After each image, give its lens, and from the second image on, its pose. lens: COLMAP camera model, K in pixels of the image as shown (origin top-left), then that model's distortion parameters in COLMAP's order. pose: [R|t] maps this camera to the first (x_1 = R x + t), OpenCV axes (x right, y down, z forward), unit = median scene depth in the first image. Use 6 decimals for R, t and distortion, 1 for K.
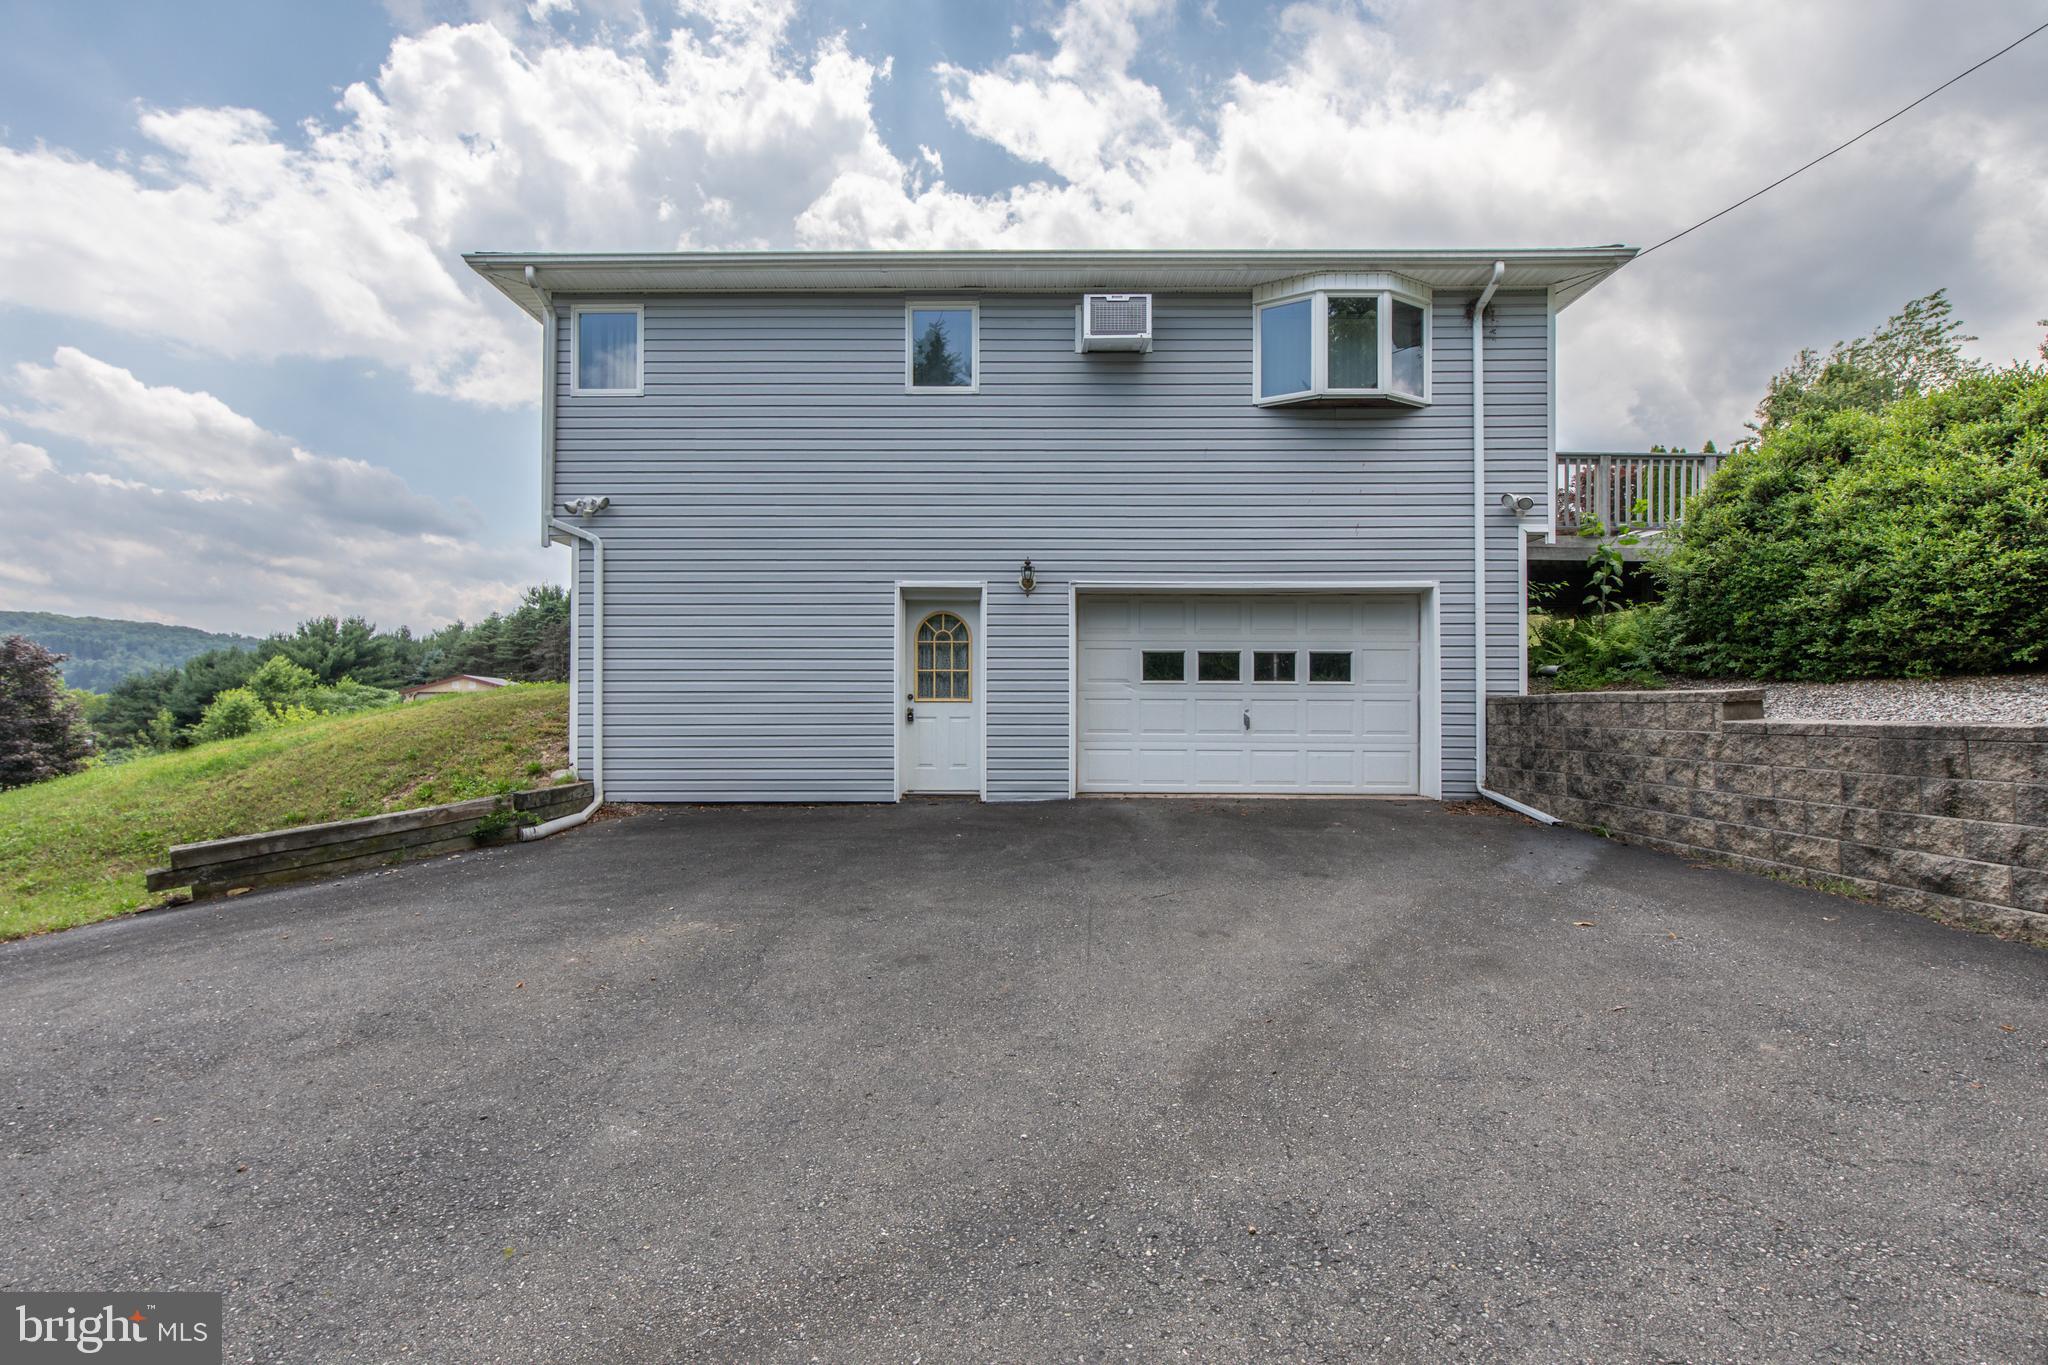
lens RADIAL K [[893.3, 0, 1020.7], [0, 893.3, 696.8], [0, 0, 1]] dist [0.000141, -0.001214]
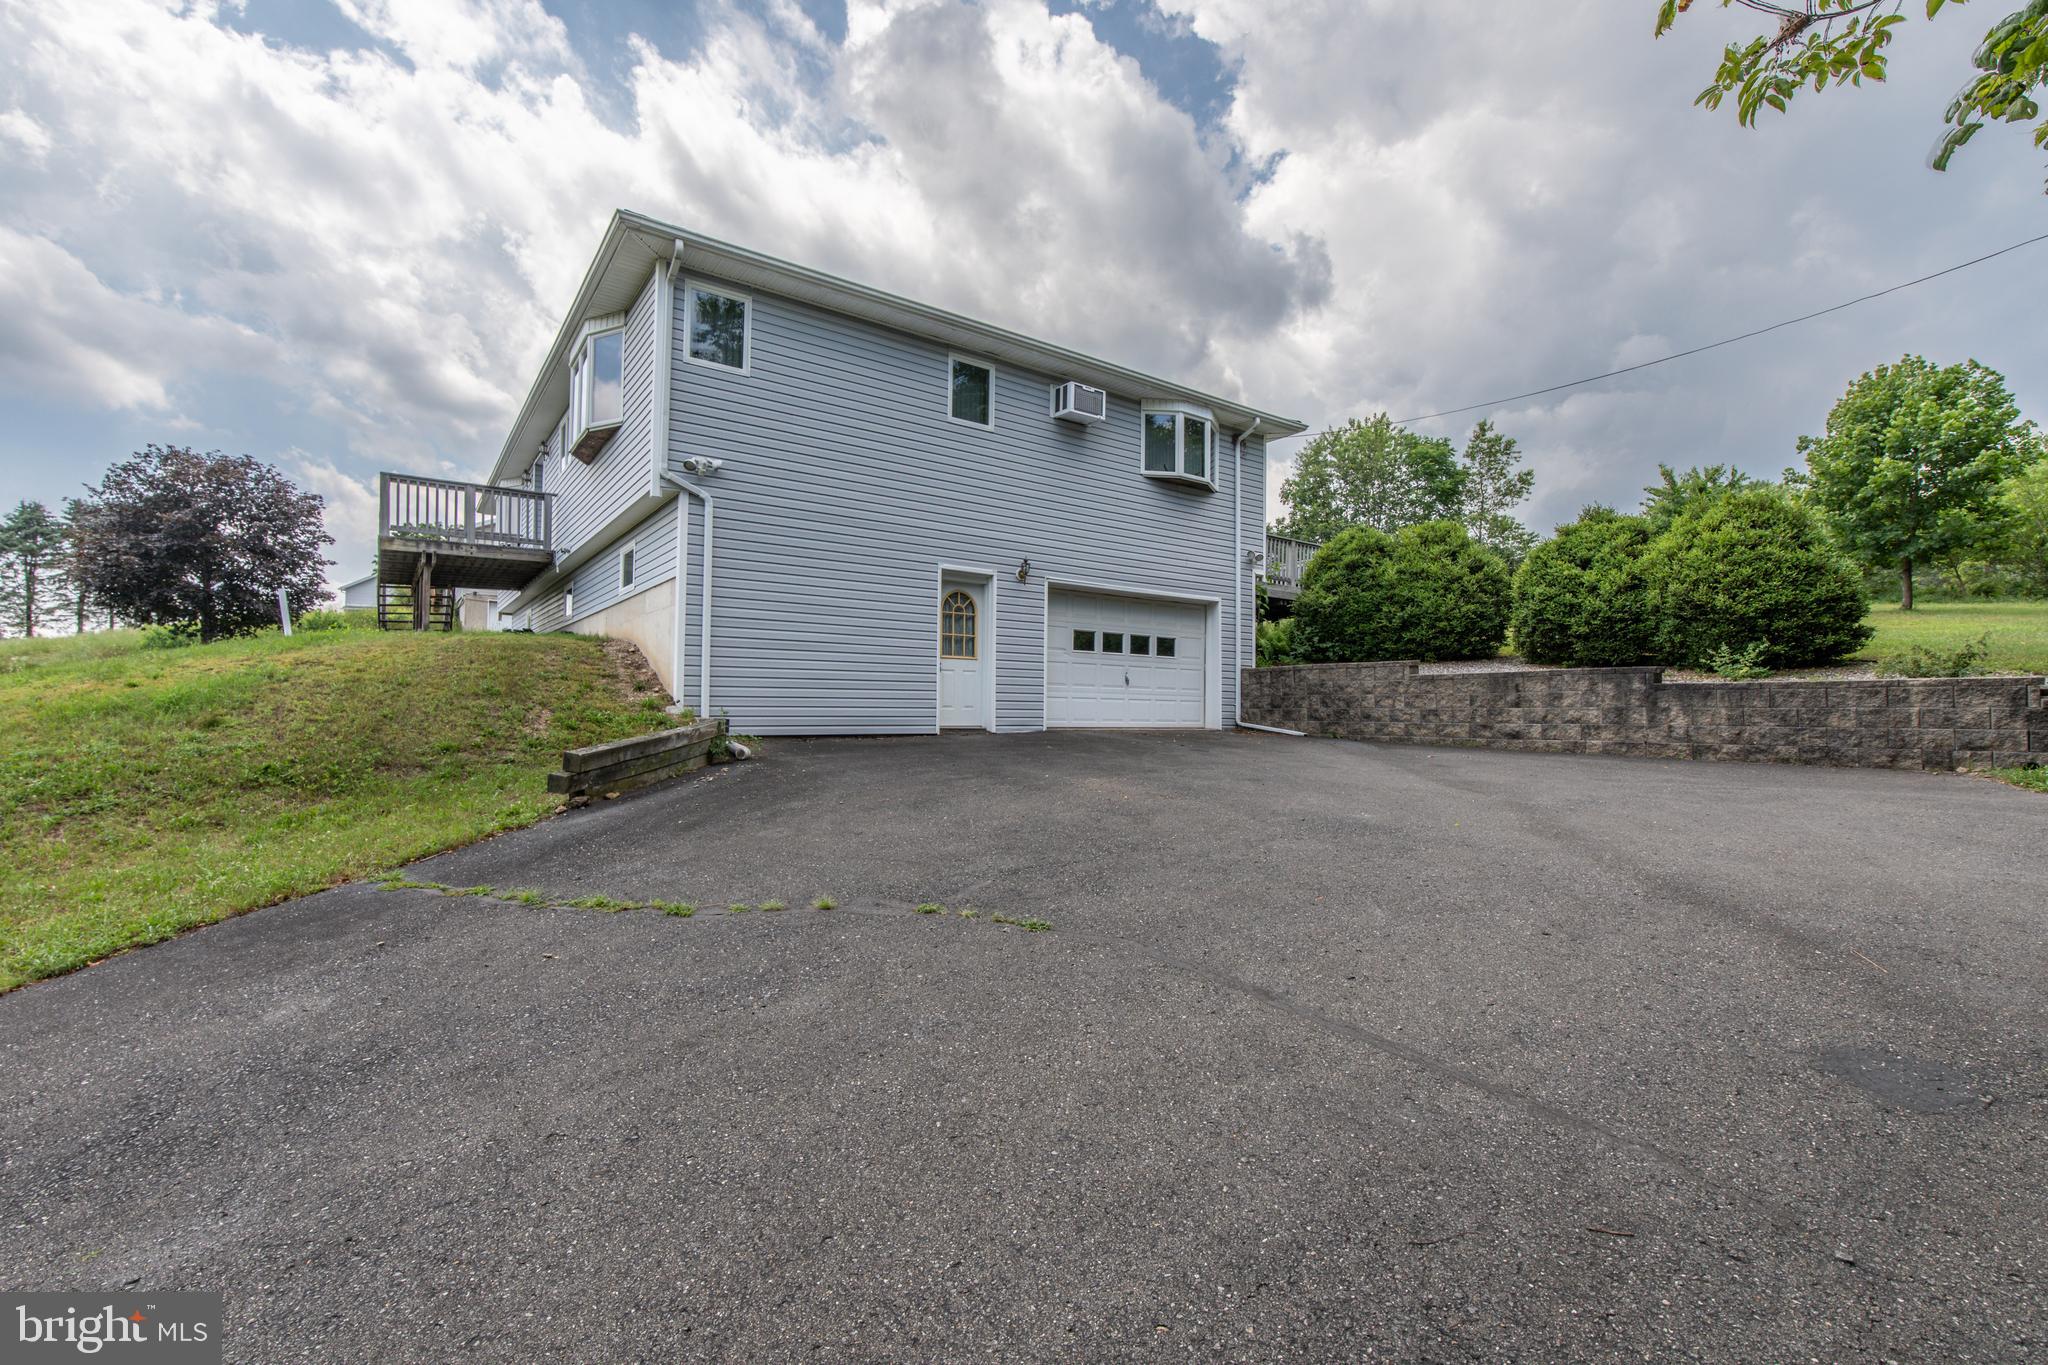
lens RADIAL K [[893.3, 0, 977.1], [0, 893.3, 686.0], [0, 0, 1]] dist [0.000141, -0.001214]
pose [[0.814983, 0.024914, 0.578949, -0.855015], [-0.013562, 0.999622, -0.023926, 0.079679], [-0.579326, 0.011648, 0.815013, -0.087677]]
